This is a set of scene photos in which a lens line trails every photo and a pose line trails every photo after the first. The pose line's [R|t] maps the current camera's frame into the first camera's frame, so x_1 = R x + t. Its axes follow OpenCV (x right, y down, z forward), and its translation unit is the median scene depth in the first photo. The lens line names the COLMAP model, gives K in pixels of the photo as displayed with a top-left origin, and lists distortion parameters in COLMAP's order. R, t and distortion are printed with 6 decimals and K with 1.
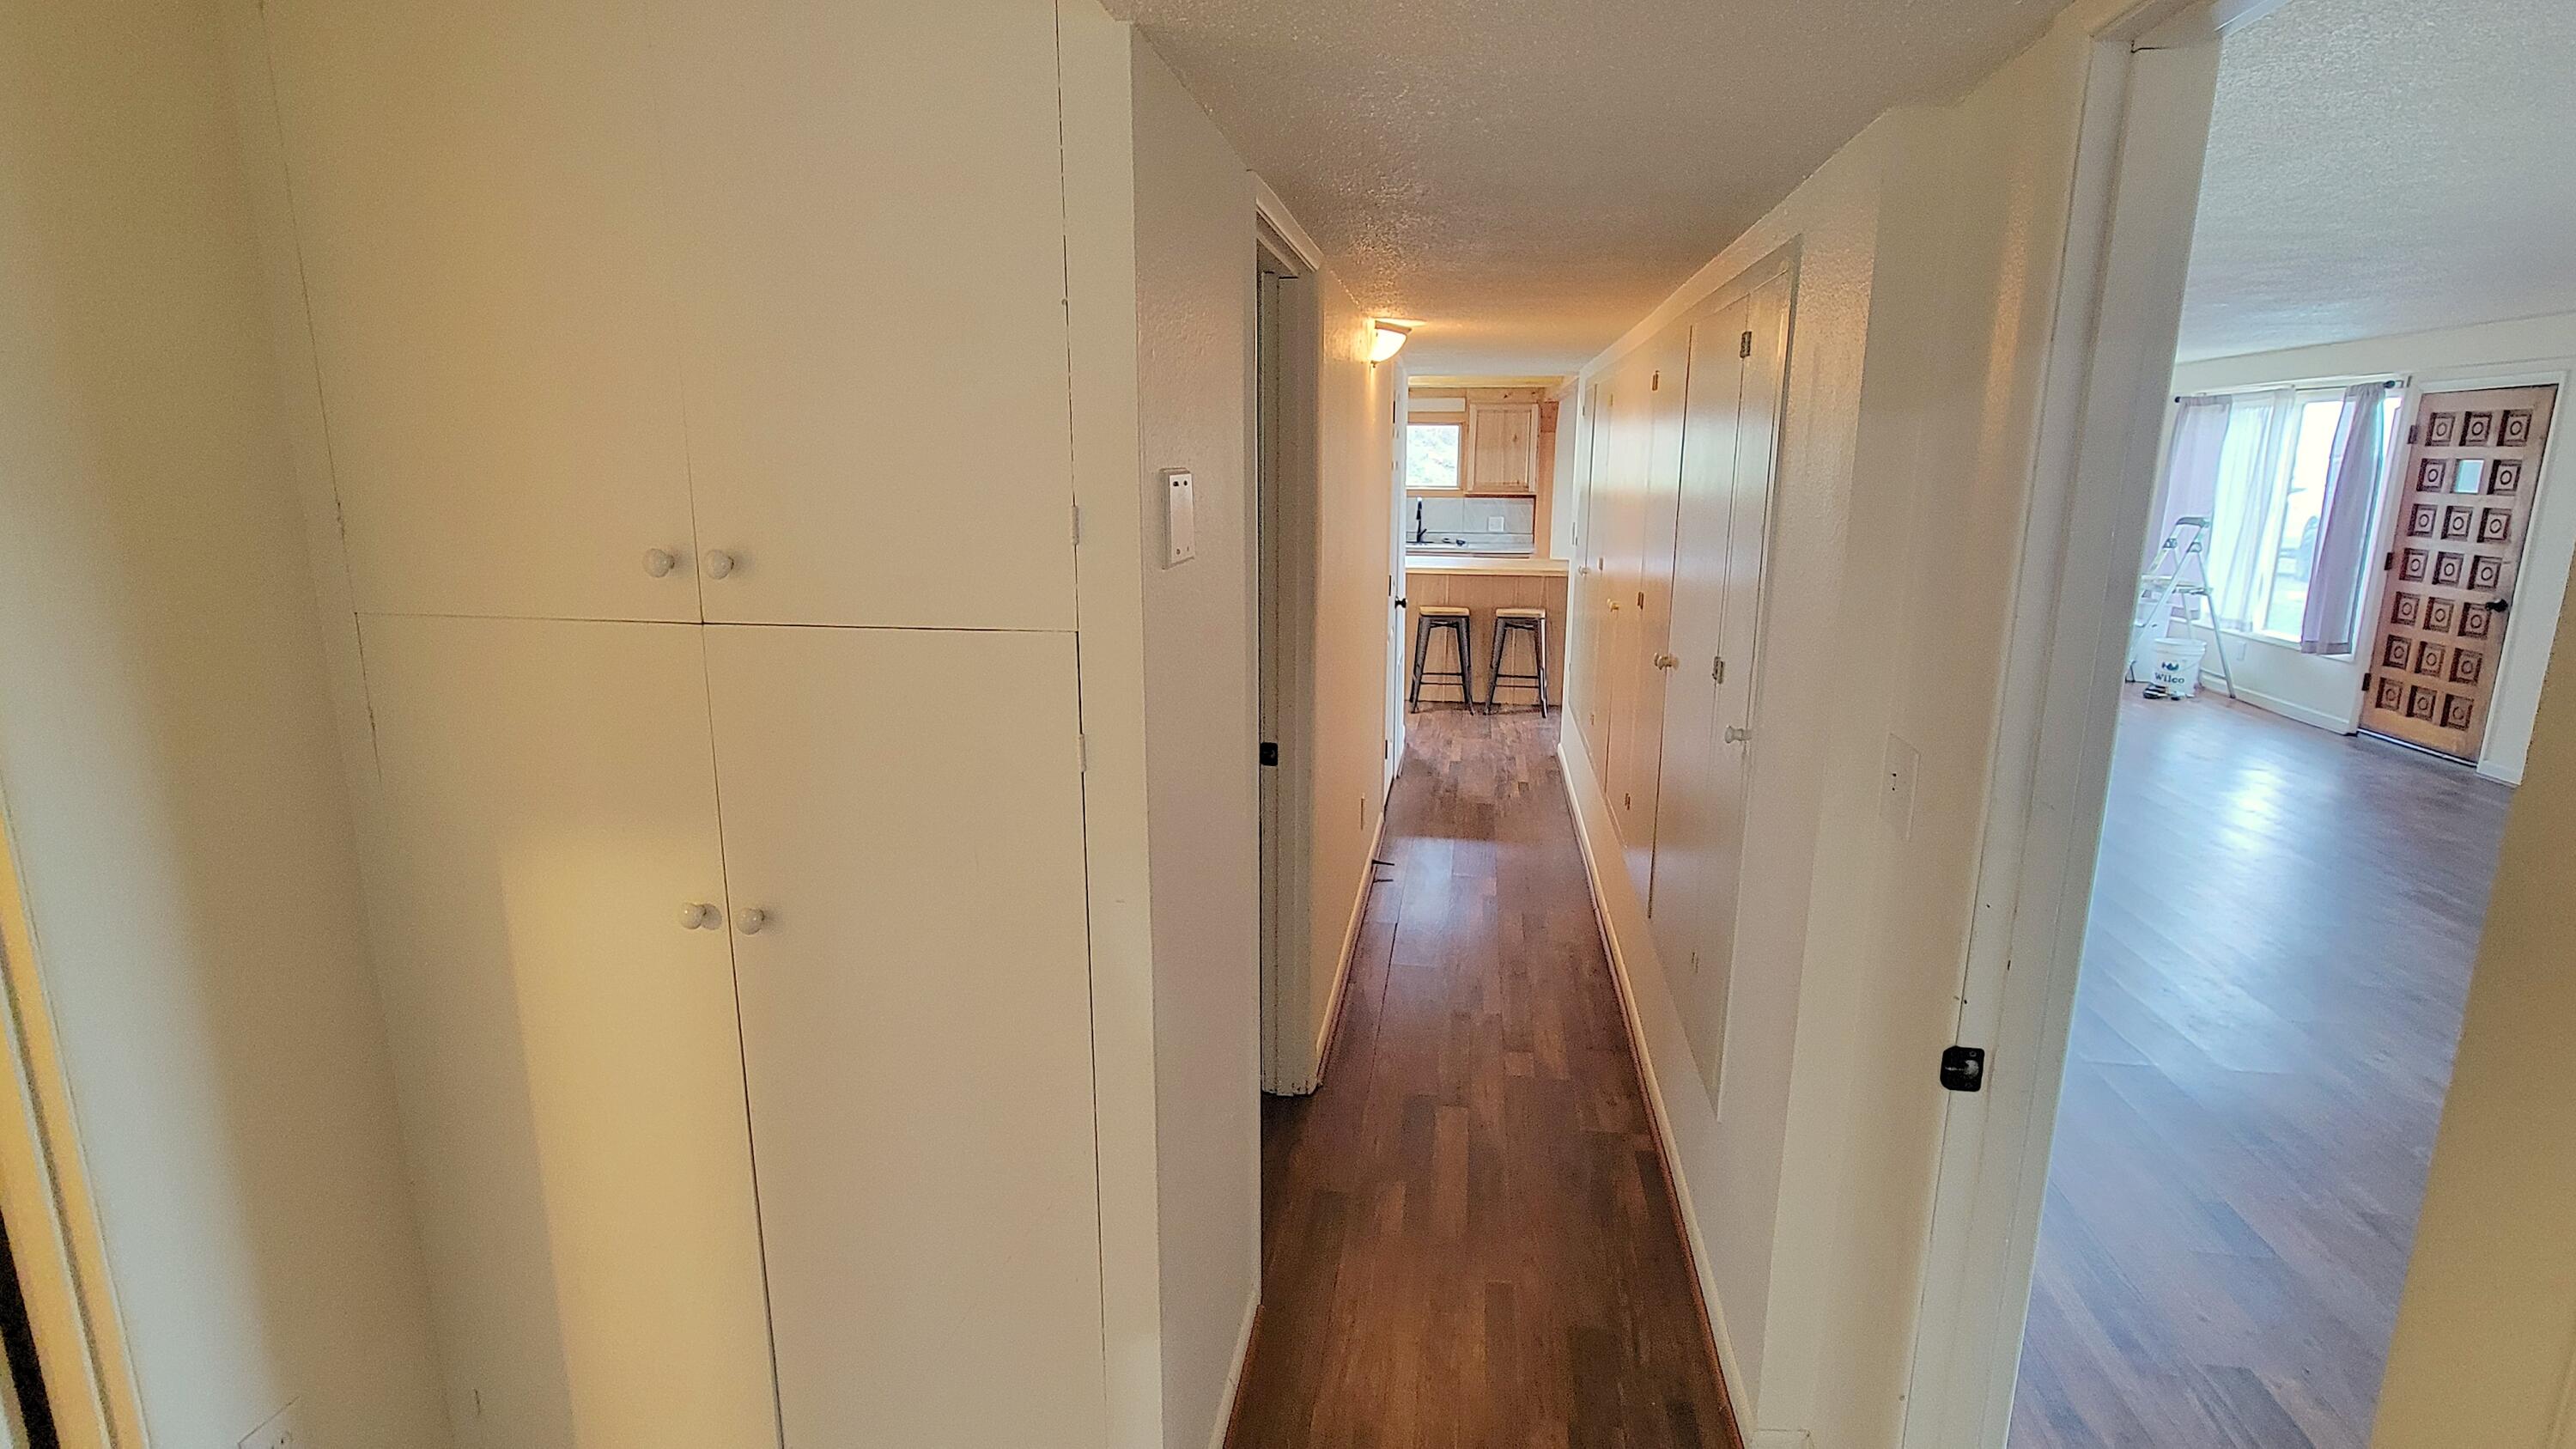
lens RADIAL K [[1213.4, 0, 1288.0], [0, 1213.4, 724.5], [0, 0, 1]] dist [0.003086, -0.000184]
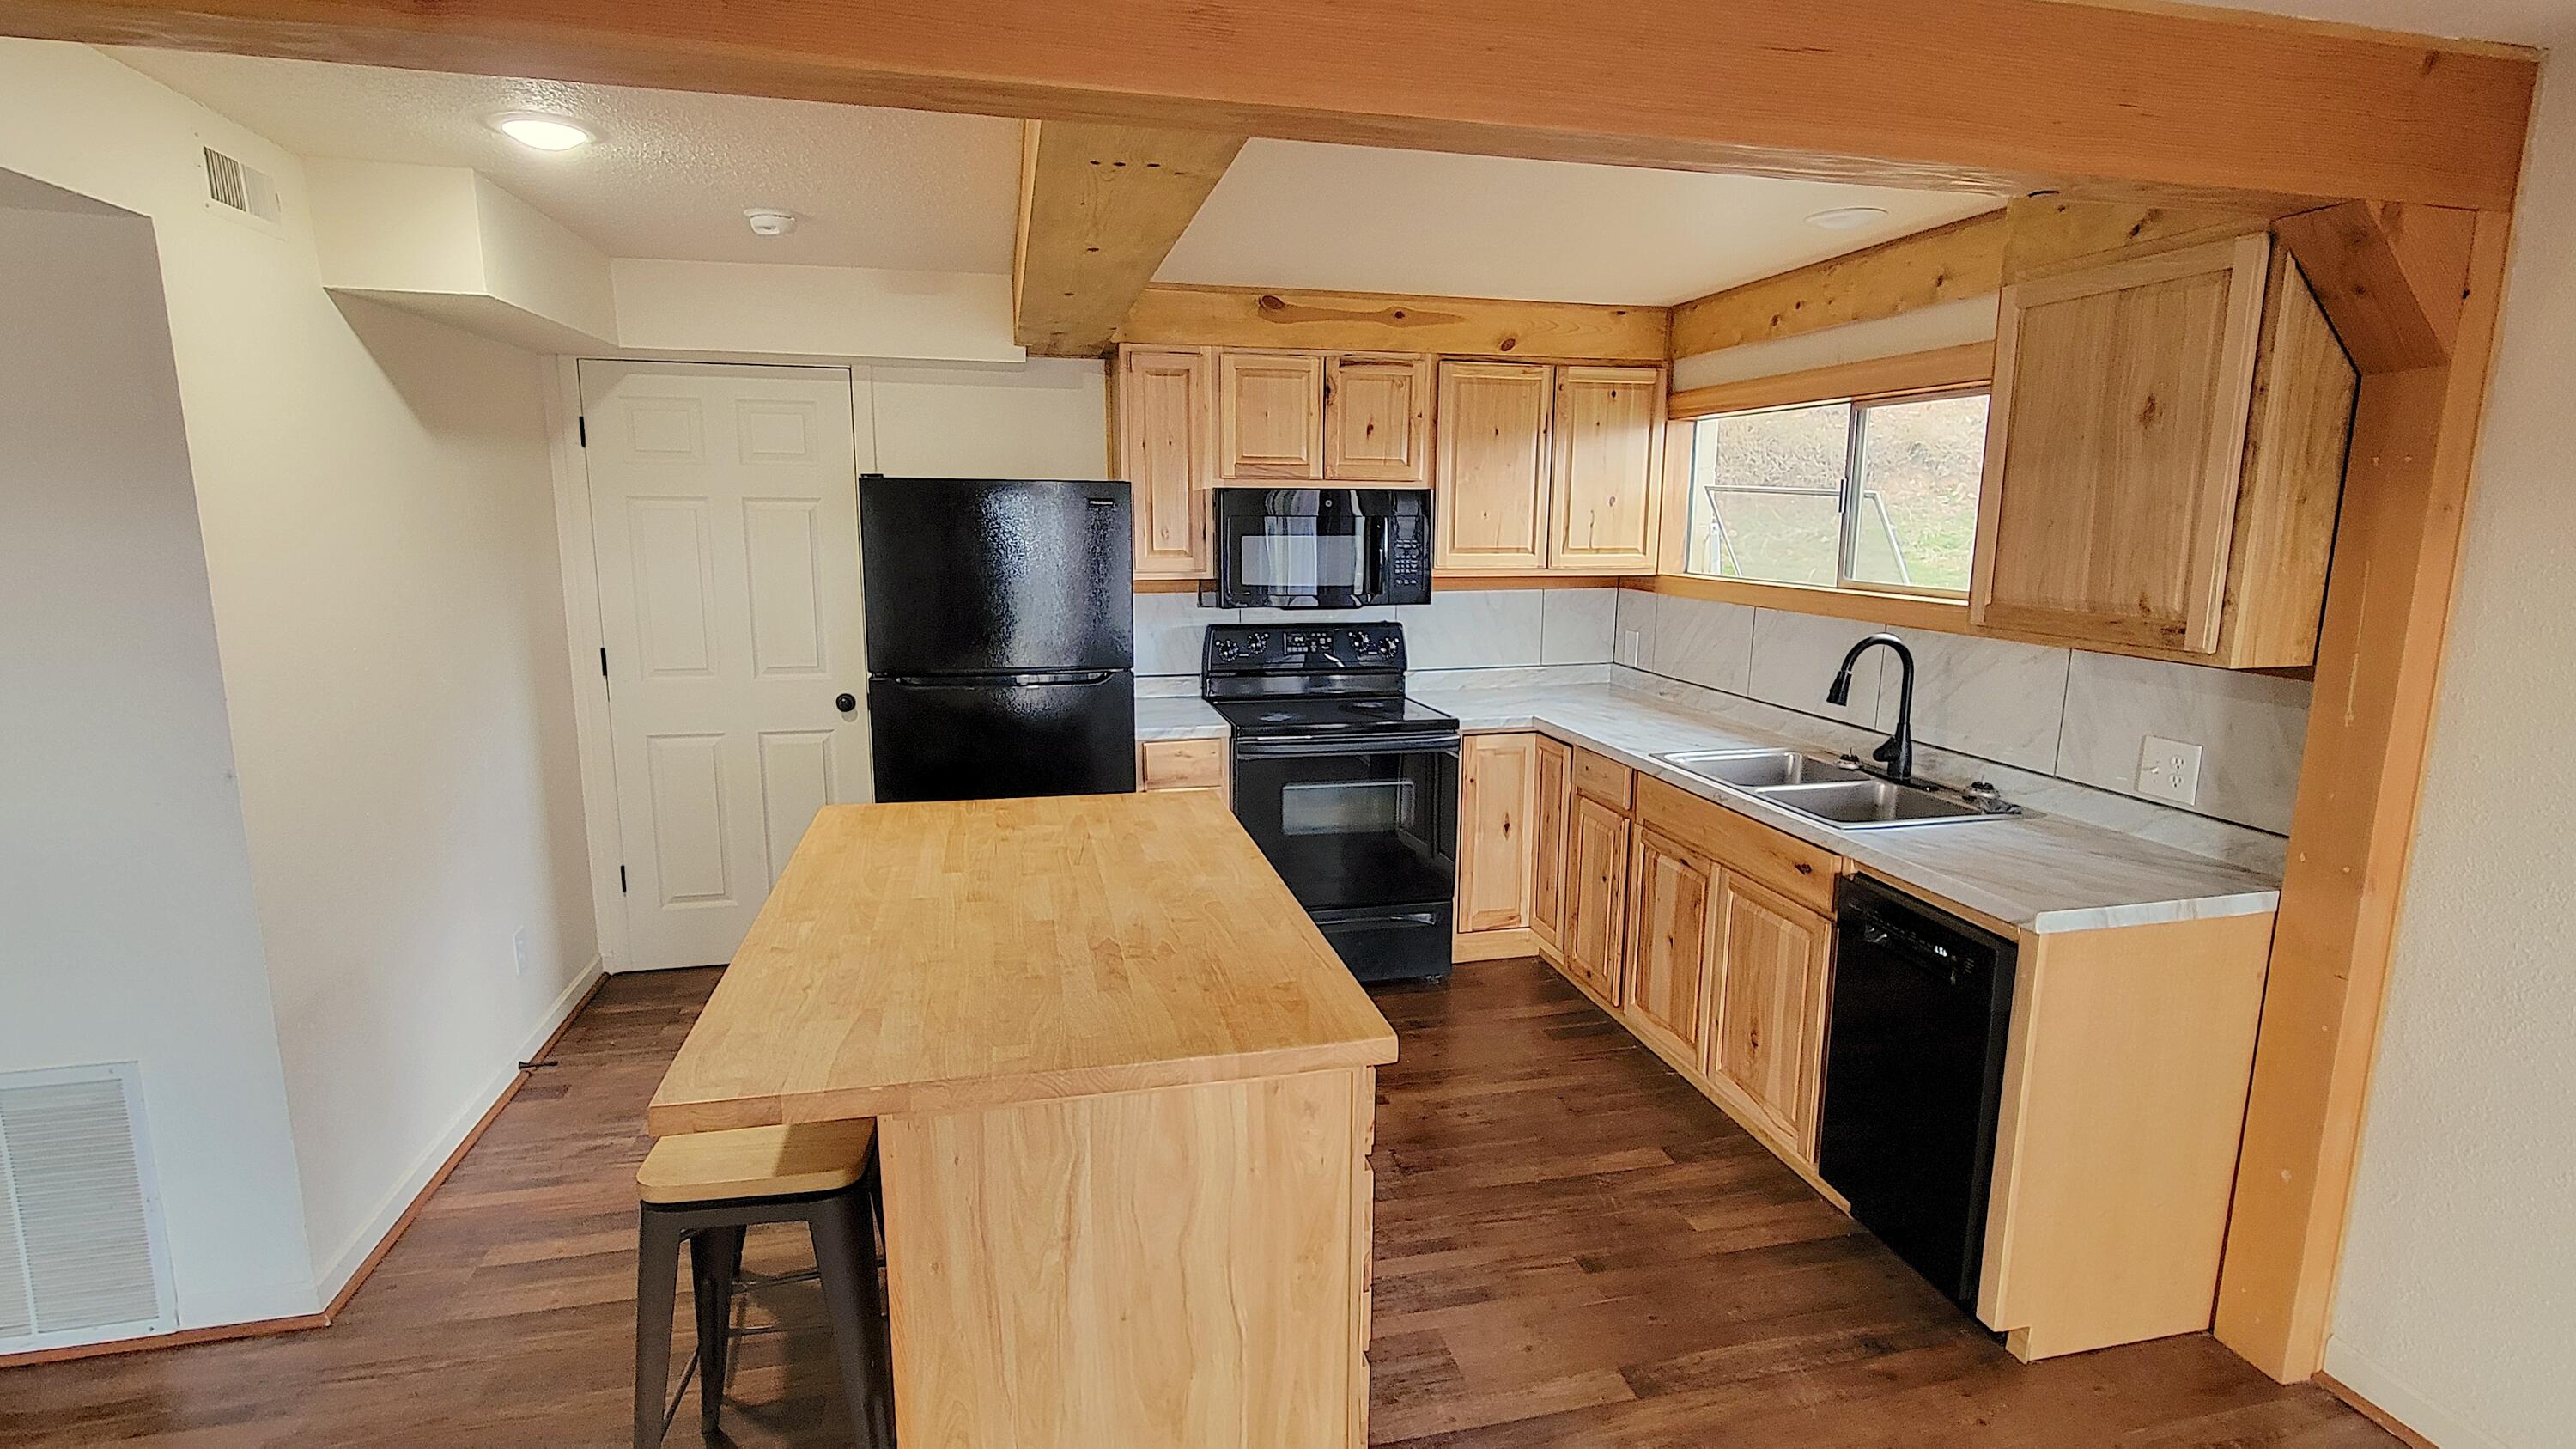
lens RADIAL K [[1213.4, 0, 1288.0], [0, 1213.4, 724.5], [0, 0, 1]] dist [0.003086, -0.000184]
pose [[0.374693, 0.163497, -0.912619, 0.408299], [-0.202685, 0.974964, 0.091450, -0.200912], [0.904723, 0.150709, 0.398451, 0.929704]]
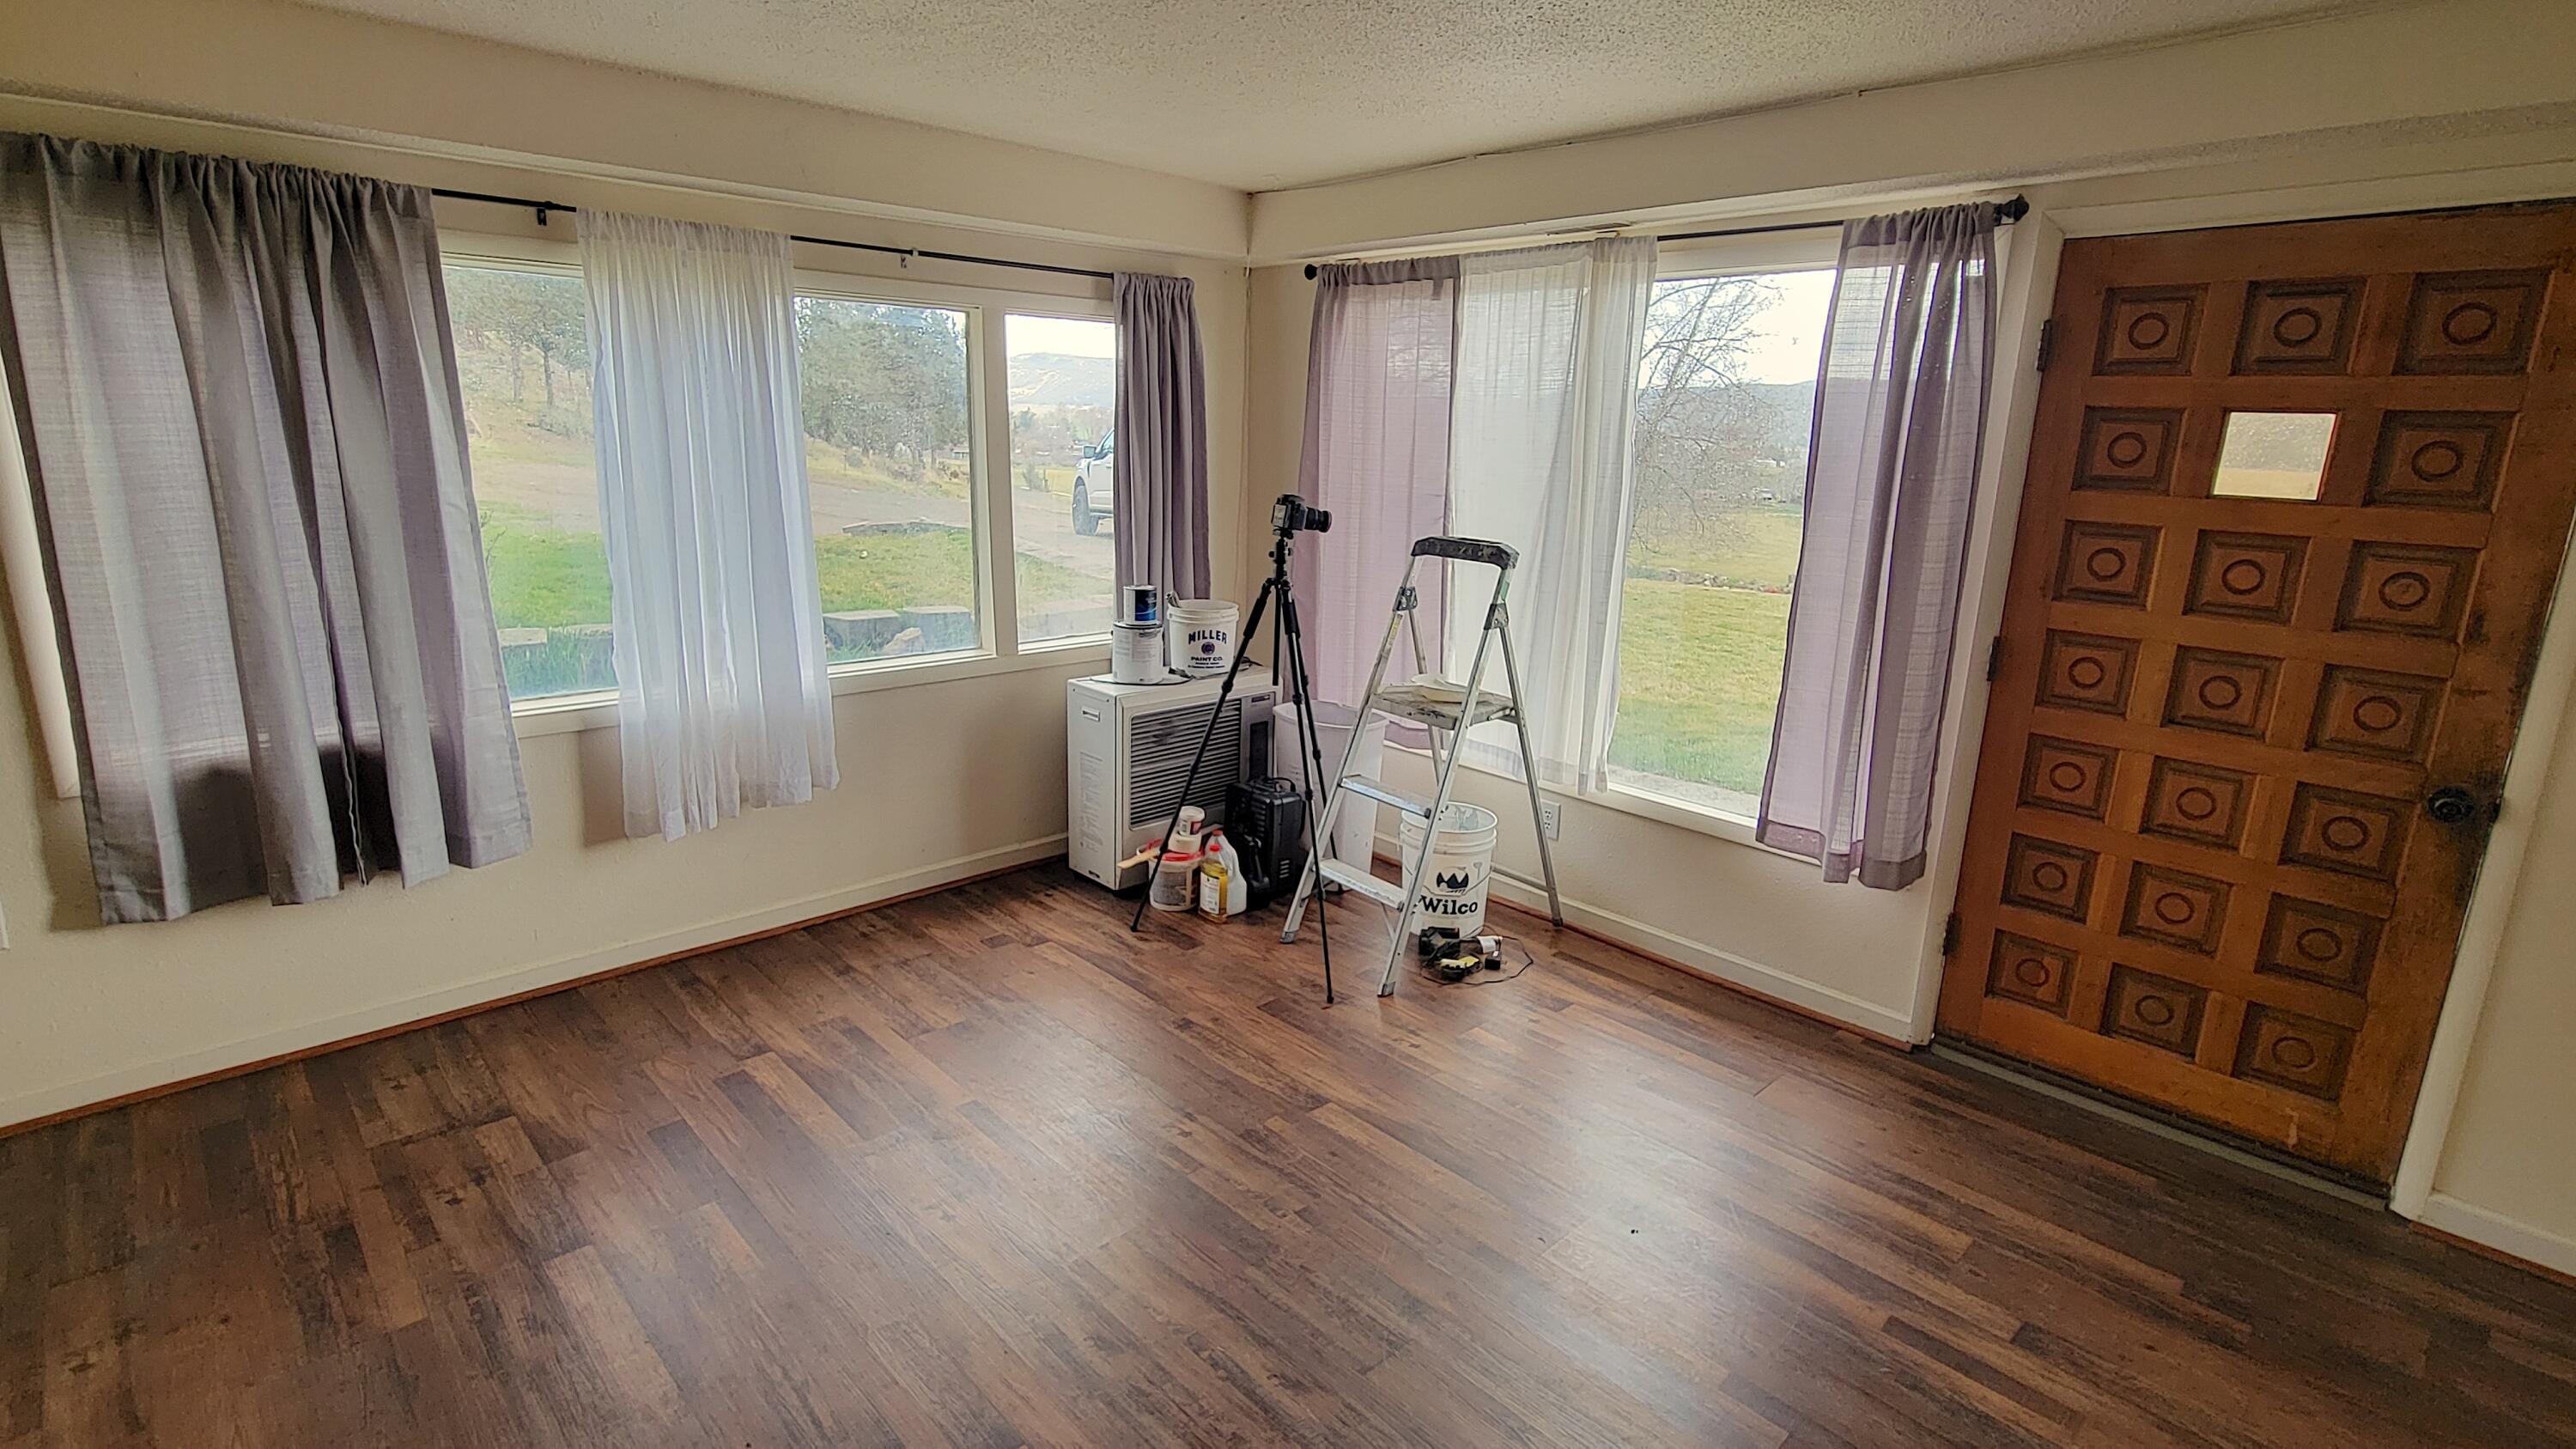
lens RADIAL K [[1213.4, 0, 1288.0], [0, 1213.4, 724.5], [0, 0, 1]] dist [0.003086, -0.000184]
pose [[0.611820, -0.178148, 0.770675, 0.374492], [0.149013, 0.982822, 0.108890, -0.164601], [-0.776834, 0.048219, 0.627856, 0.793939]]
